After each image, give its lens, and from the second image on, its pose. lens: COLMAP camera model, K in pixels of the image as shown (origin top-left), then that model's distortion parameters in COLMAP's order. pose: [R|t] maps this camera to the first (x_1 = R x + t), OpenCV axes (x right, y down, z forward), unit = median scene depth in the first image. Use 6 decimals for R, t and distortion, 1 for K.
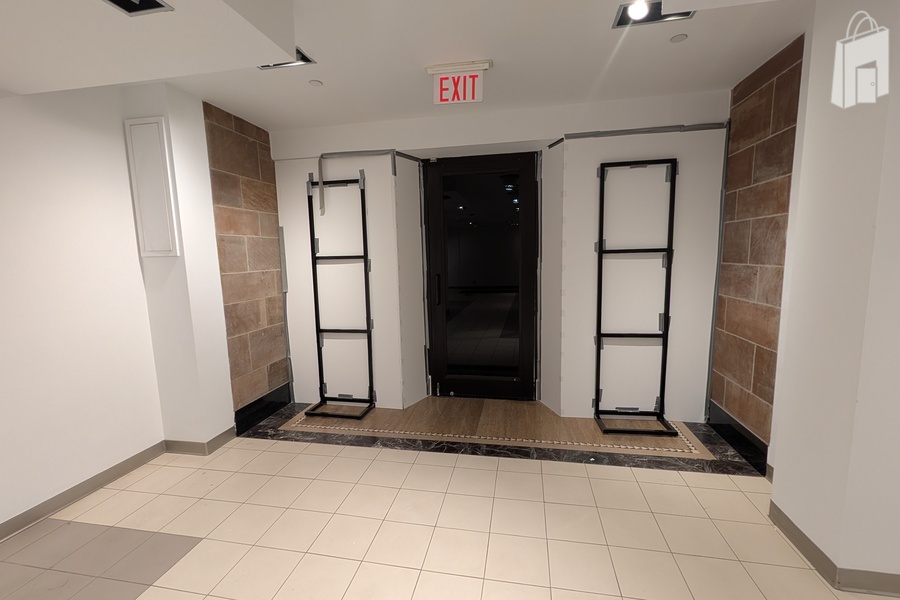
lens RADIAL K [[383.7, 0, 451.6], [0, 383.7, 302.5], [0, 0, 1]] dist [-0.002544, -0.000861]
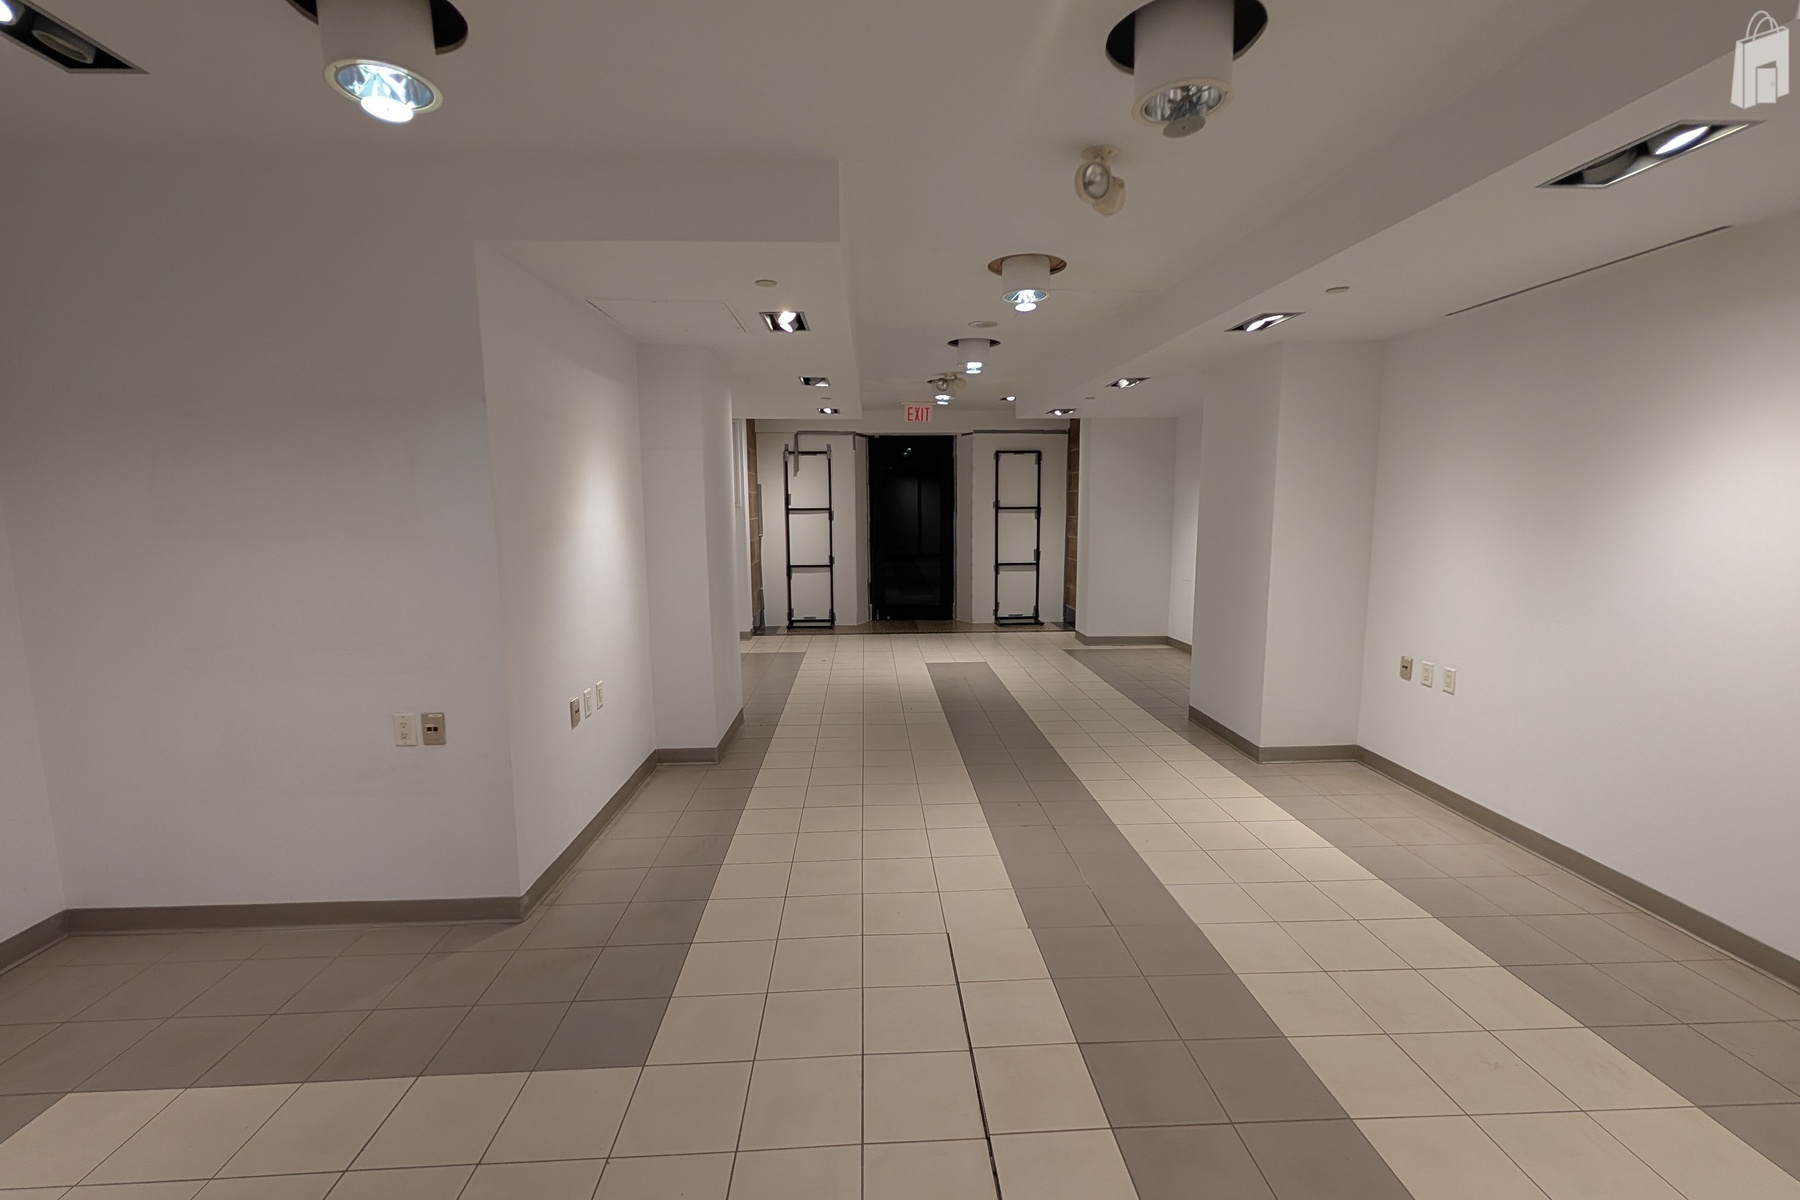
lens RADIAL K [[767.4, 0, 903.2], [0, 767.4, 605.1], [0, 0, 1]] dist [-0.002544, -0.000861]
pose [[0.972480, -0.012643, 0.232641, -0.612768], [0.013408, 0.999909, -0.001707, 0.225296], [-0.232598, 0.004779, 0.972561, -1.673249]]
